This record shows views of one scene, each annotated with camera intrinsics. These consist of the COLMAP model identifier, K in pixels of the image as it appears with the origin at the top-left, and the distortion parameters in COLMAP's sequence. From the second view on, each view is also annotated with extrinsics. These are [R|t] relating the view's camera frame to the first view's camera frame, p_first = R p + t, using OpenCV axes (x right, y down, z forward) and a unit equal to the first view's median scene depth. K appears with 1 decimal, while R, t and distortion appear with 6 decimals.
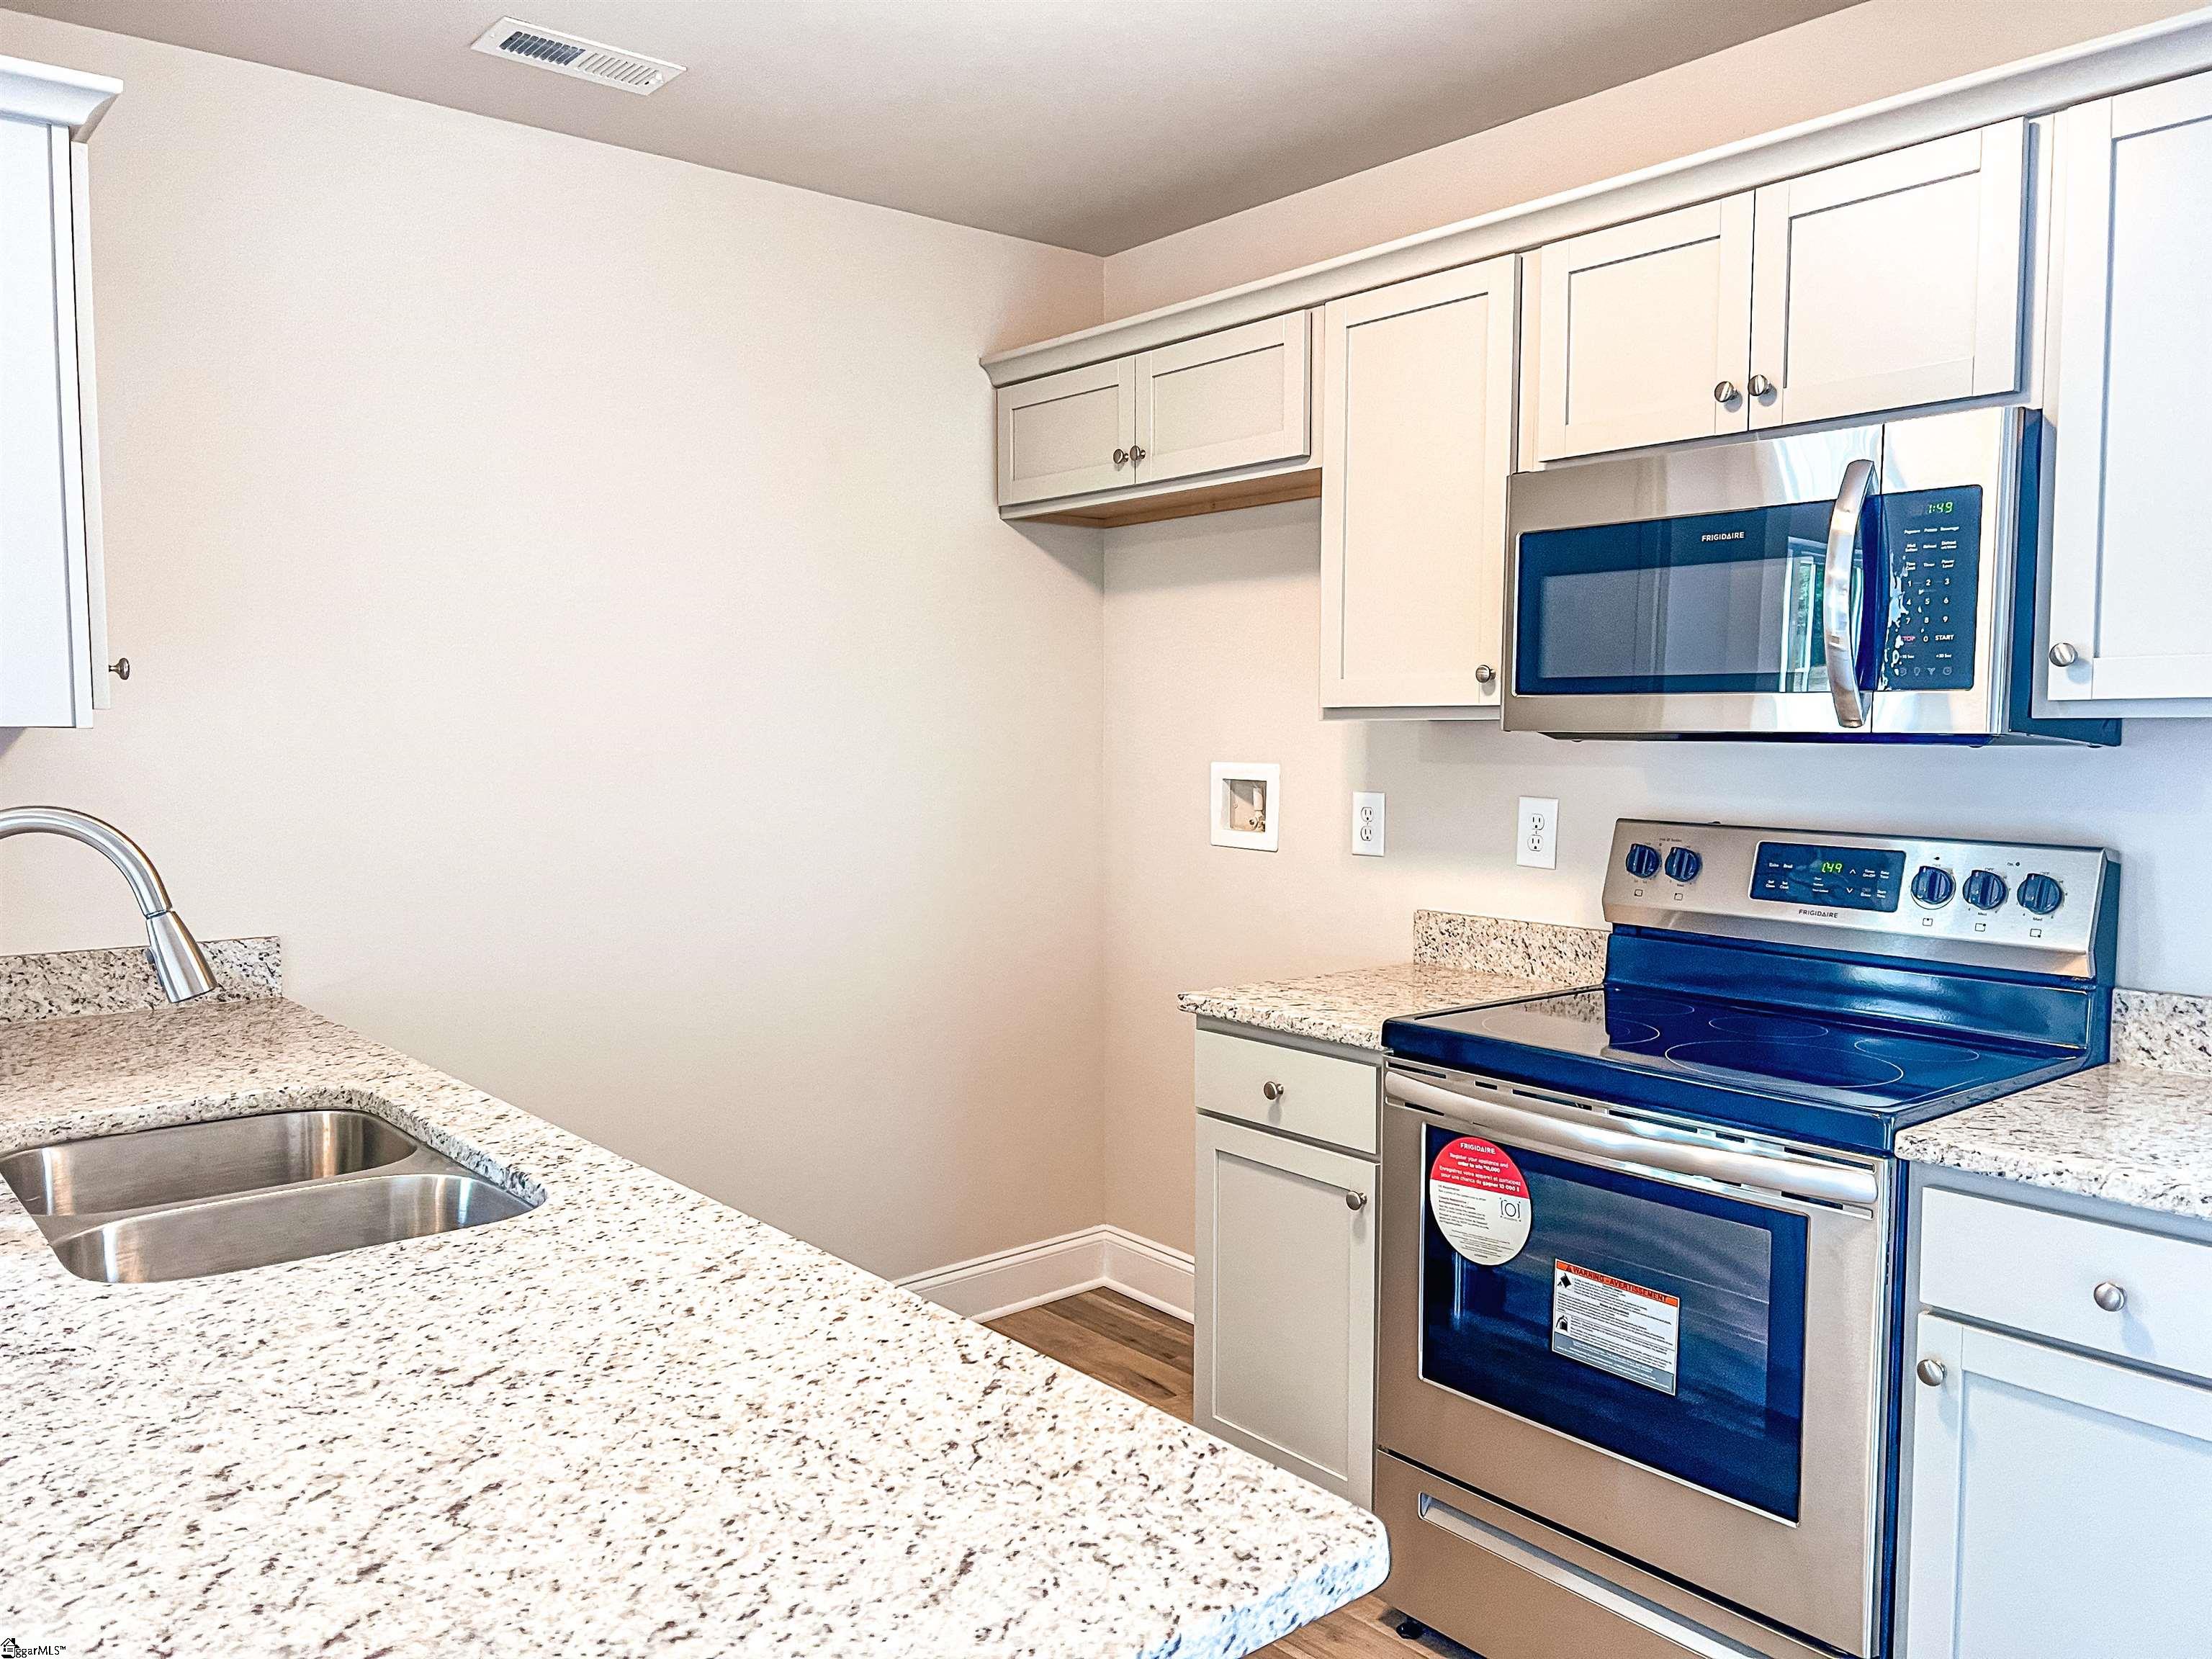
lens RADIAL K [[1680.7, 0, 1124.8], [0, 1680.7, 832.0], [0, 0, 1]] dist [0.035689, -0.012247]
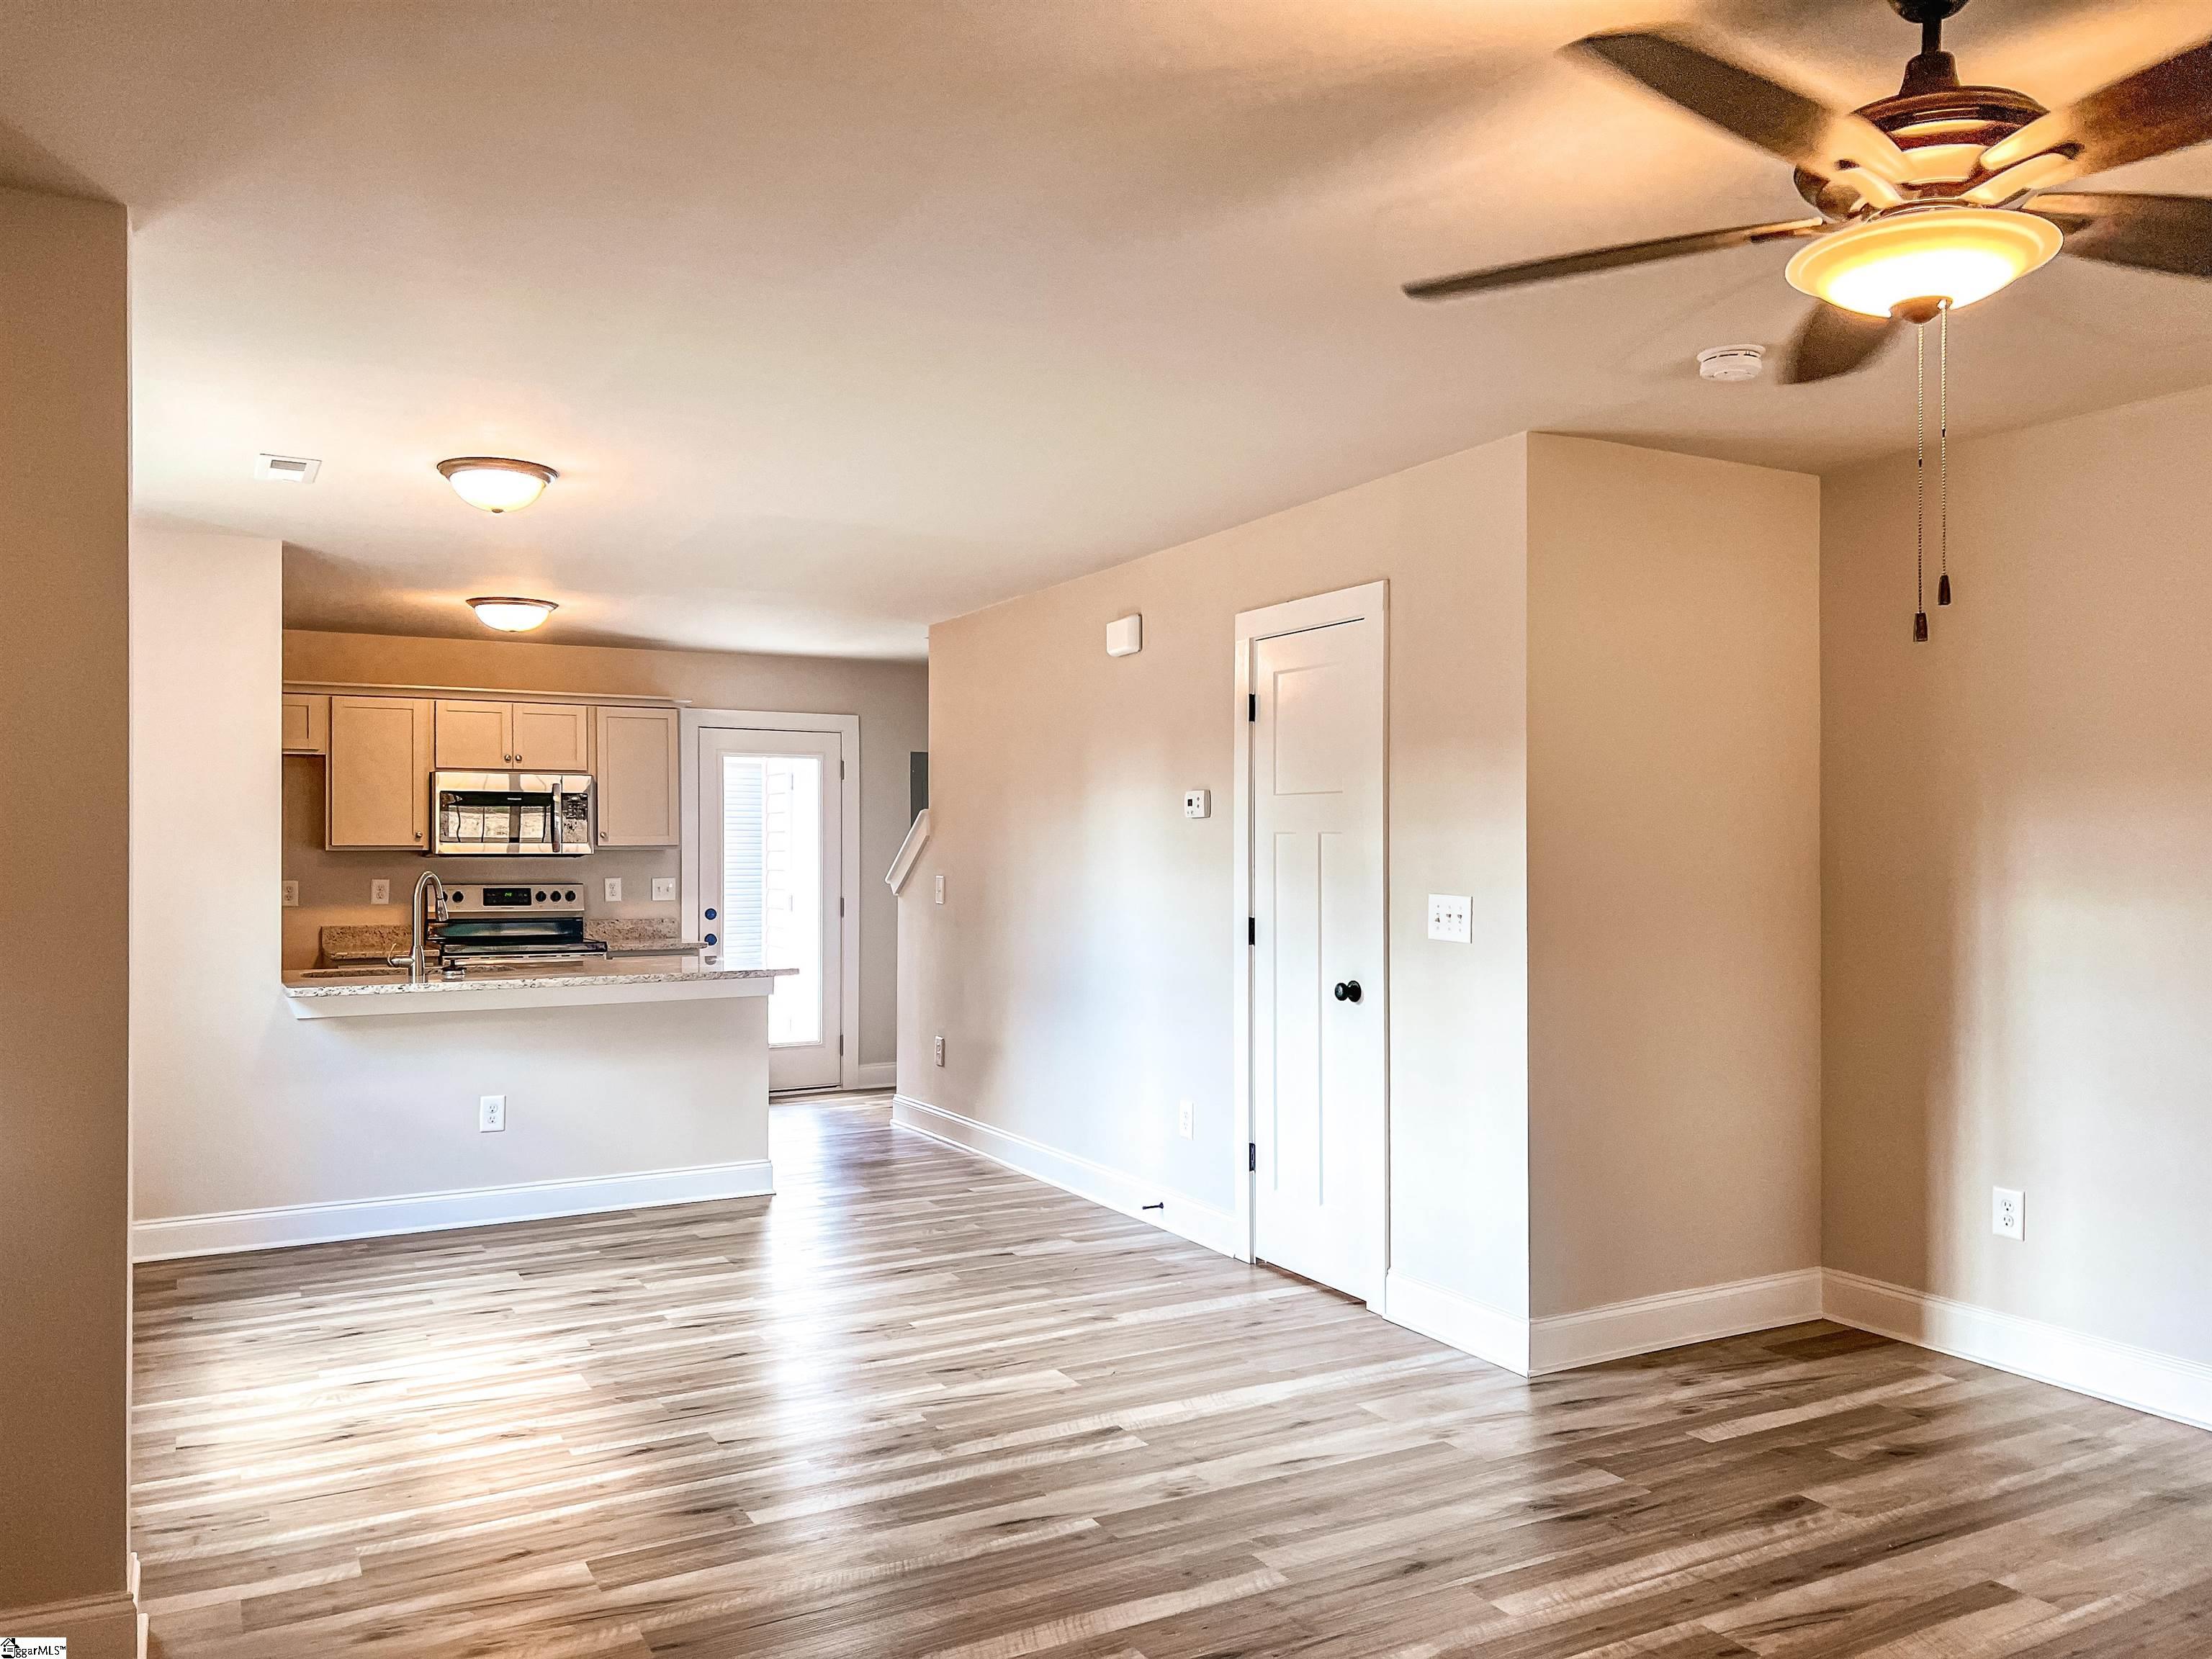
lens RADIAL K [[1680.7, 0, 1116.5], [0, 1680.7, 836.5], [0, 0, 1]] dist [0.035689, -0.012247]
pose [[0.202582, 0.003426, 0.979259, -2.632542], [0.066400, 0.997644, -0.017226, 0.044569], [-0.977012, 0.068512, 0.201877, -0.871513]]
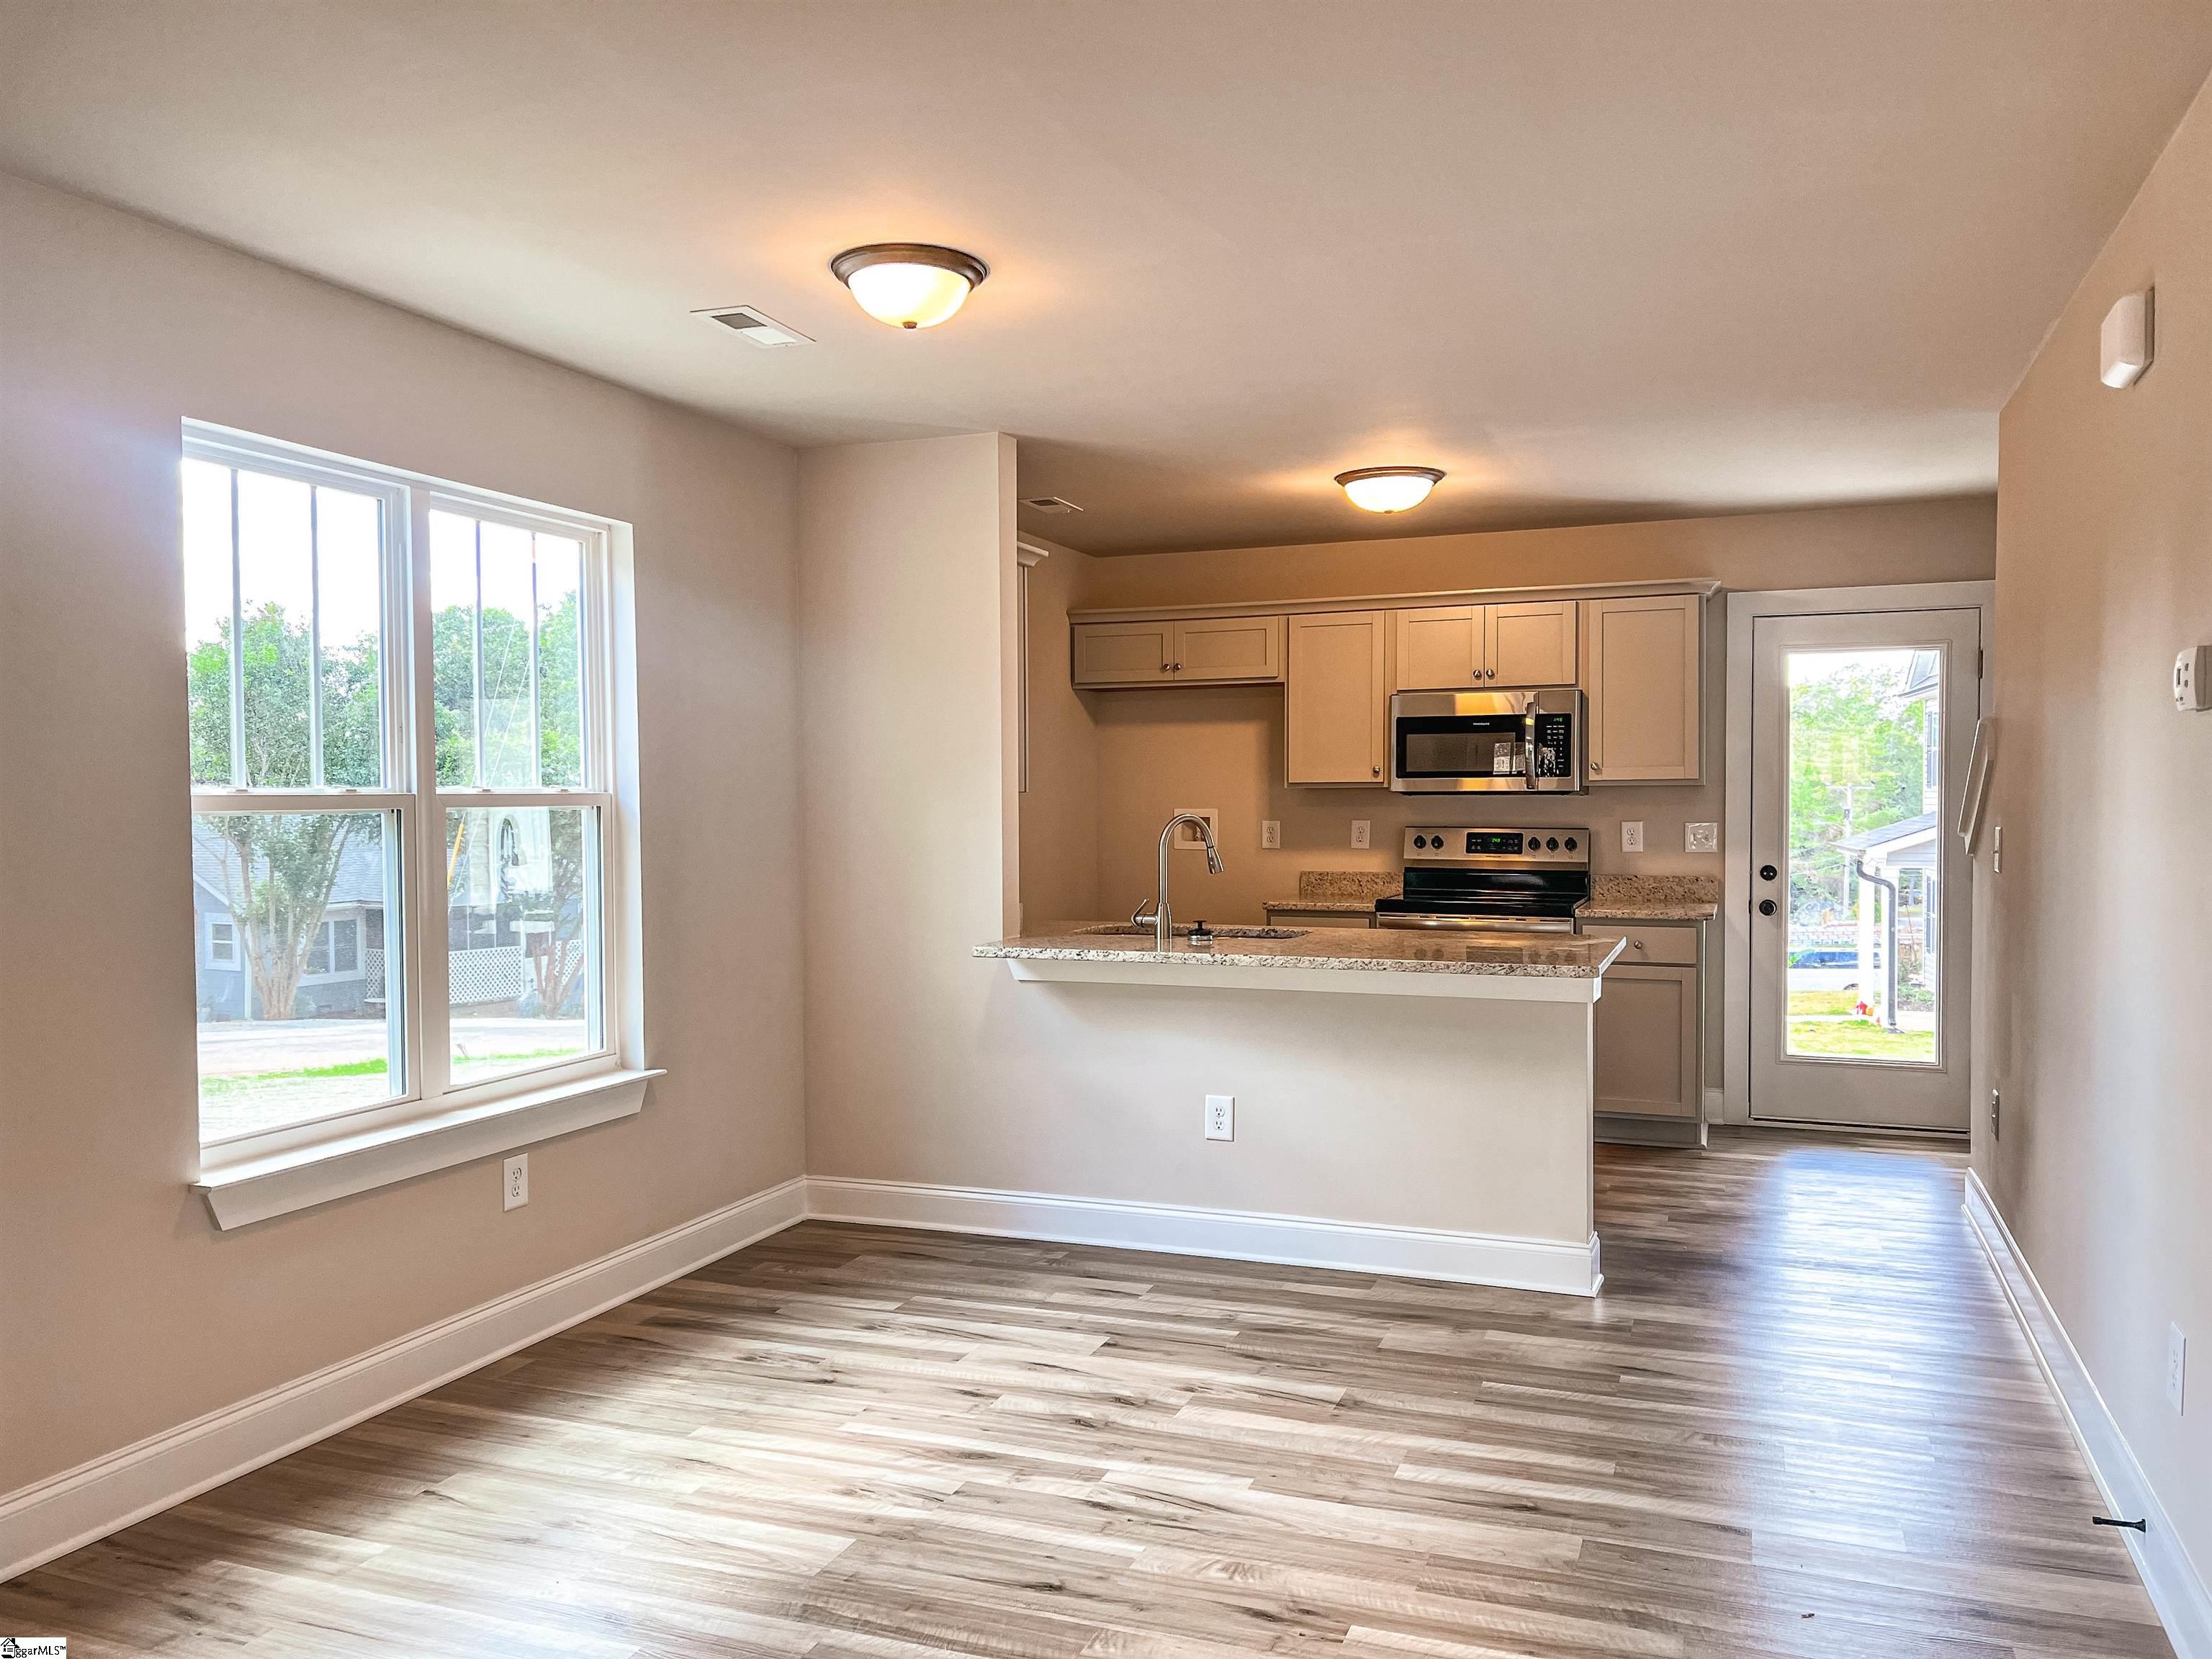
lens RADIAL K [[1680.7, 0, 1093.0], [0, 1680.7, 838.8], [0, 0, 1]] dist [0.035689, -0.012247]
pose [[0.876740, -0.021700, 0.480475, -1.484213], [0.040256, 0.998787, -0.028348, 0.070162], [-0.479277, 0.044196, 0.876550, -1.098817]]
